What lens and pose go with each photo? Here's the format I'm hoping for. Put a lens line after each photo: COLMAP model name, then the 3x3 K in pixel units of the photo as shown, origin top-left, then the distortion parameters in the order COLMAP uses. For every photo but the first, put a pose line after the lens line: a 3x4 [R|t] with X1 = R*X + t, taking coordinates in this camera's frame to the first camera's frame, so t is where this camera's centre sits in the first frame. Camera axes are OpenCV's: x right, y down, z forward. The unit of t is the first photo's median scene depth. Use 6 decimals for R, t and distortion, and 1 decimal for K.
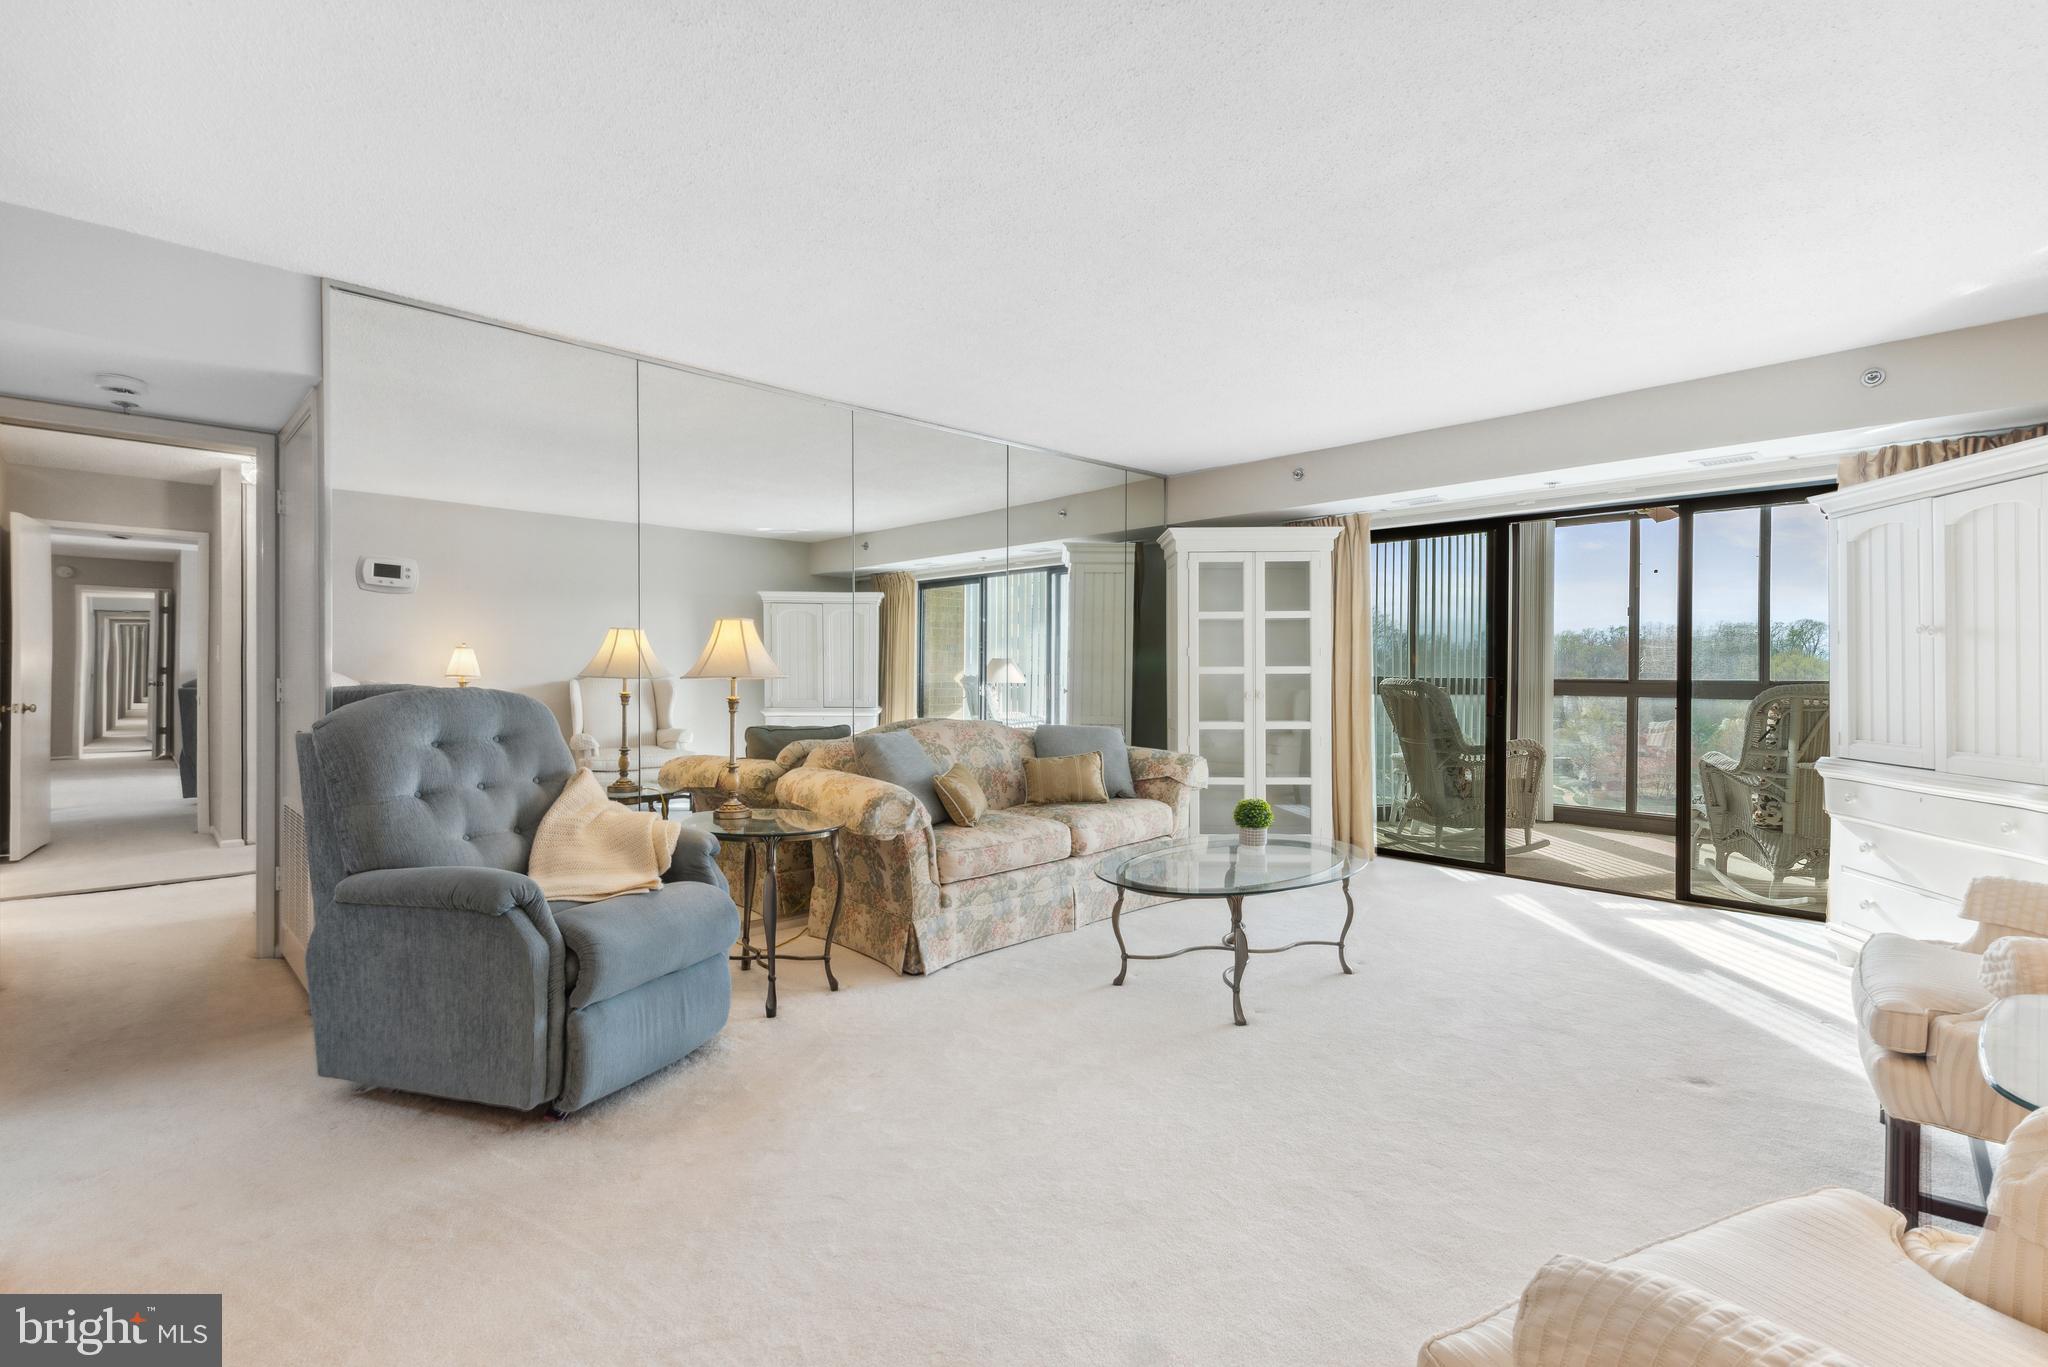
lens RADIAL K [[940.4, 0, 1024.3], [0, 940.4, 677.5], [0, 0, 1]] dist [0.015834, -0.000515]
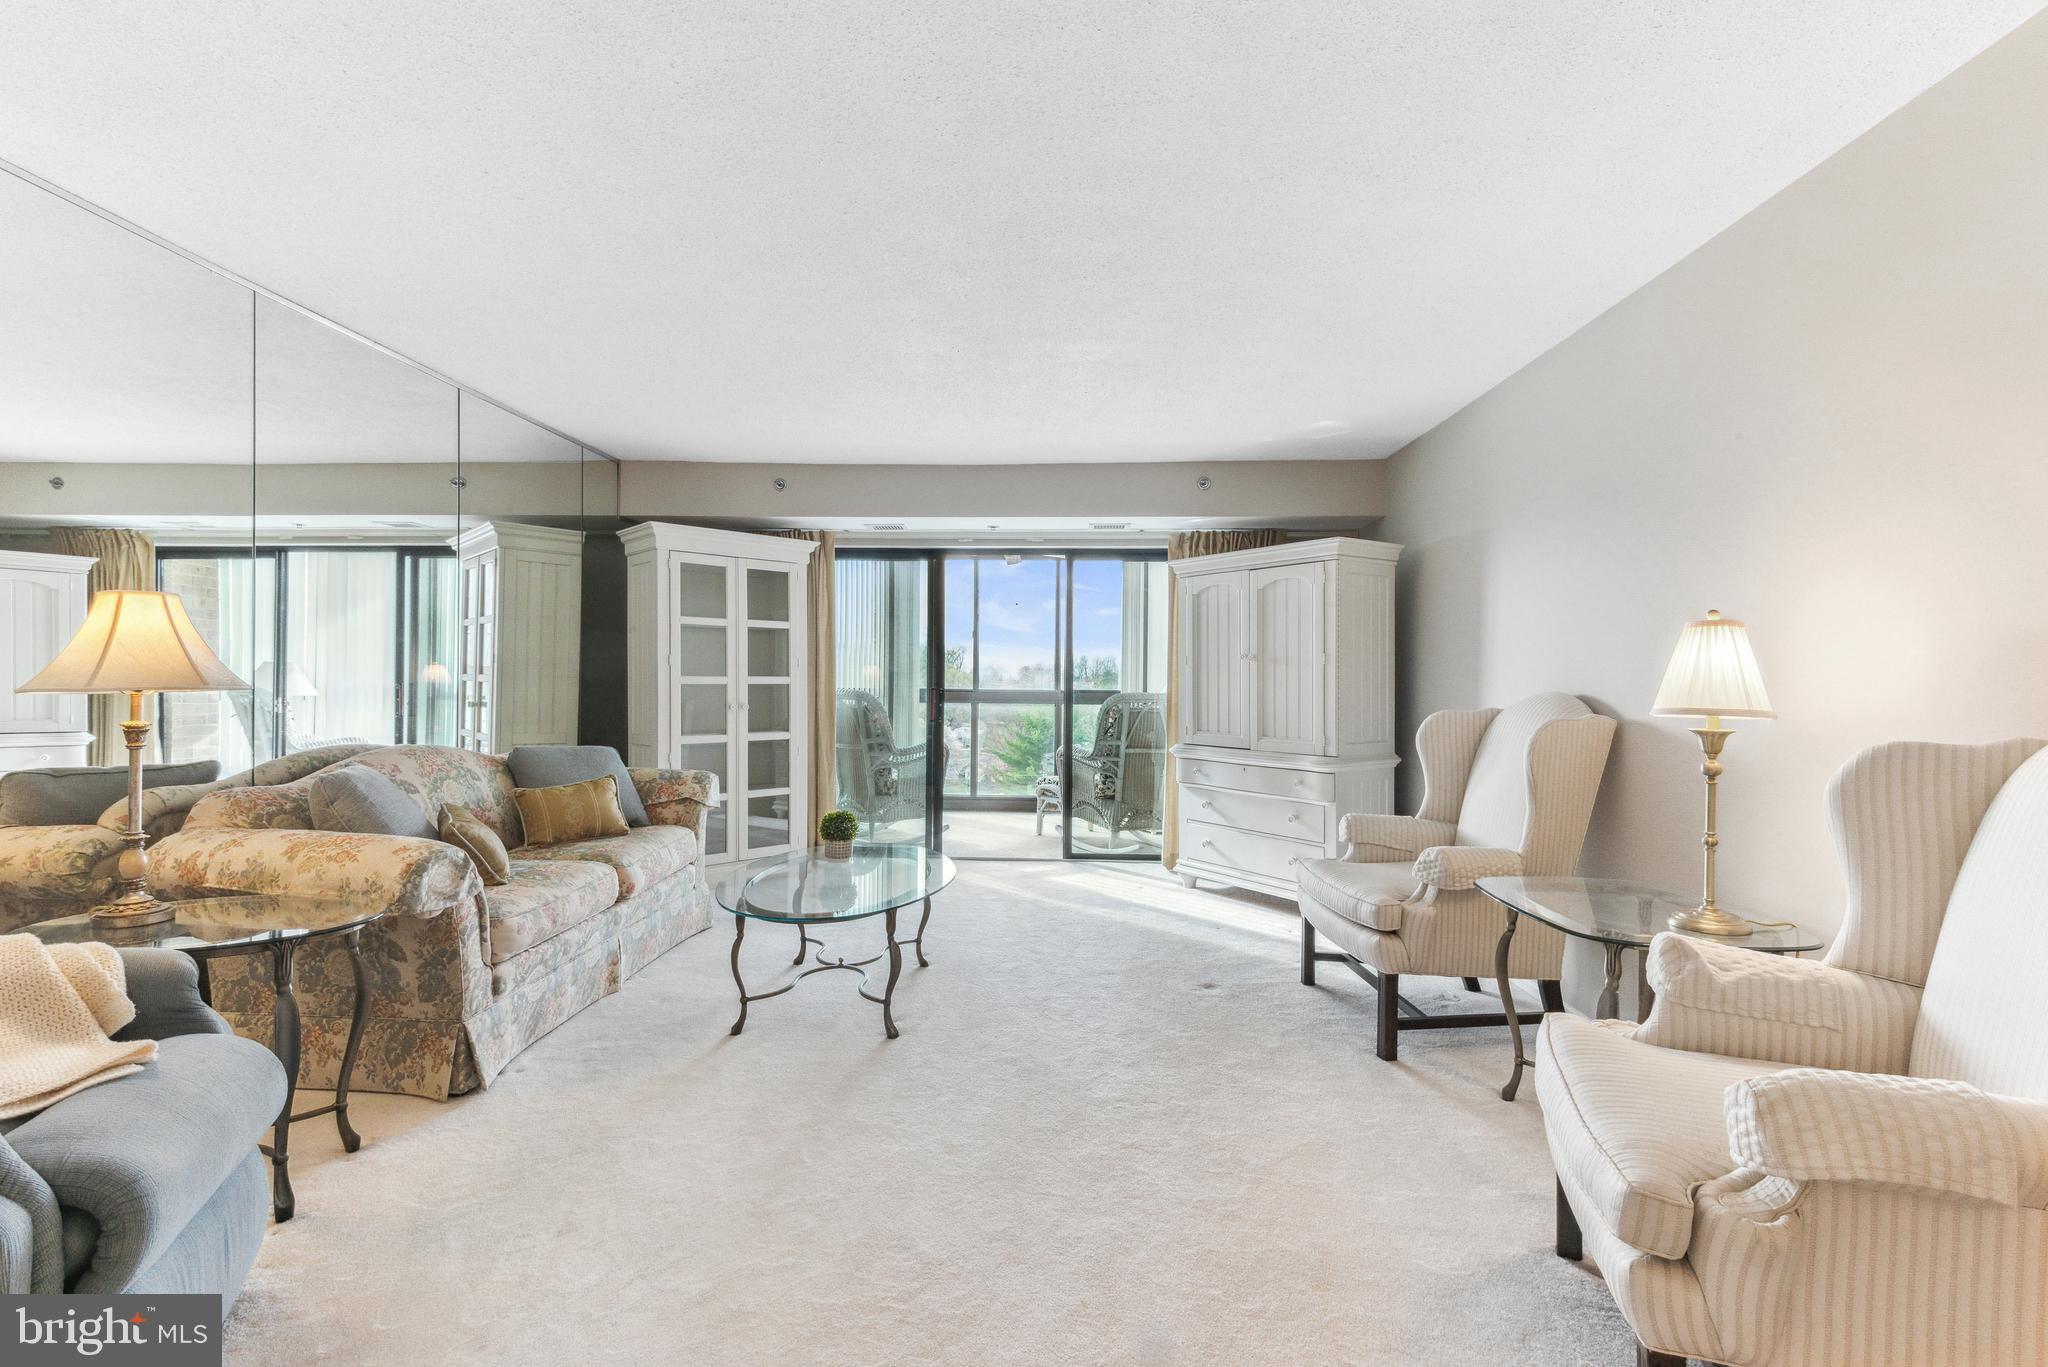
lens RADIAL K [[921.9, 0, 1026.8], [0, 921.9, 685.9], [0, 0, 1]] dist [0.043961, -0.025414]
pose [[0.720438, 0.000301, 0.693519, -0.246304], [-0.000063, 1.000000, -0.000369, -0.002008], [-0.693519, 0.000222, 0.720438, 0.137580]]
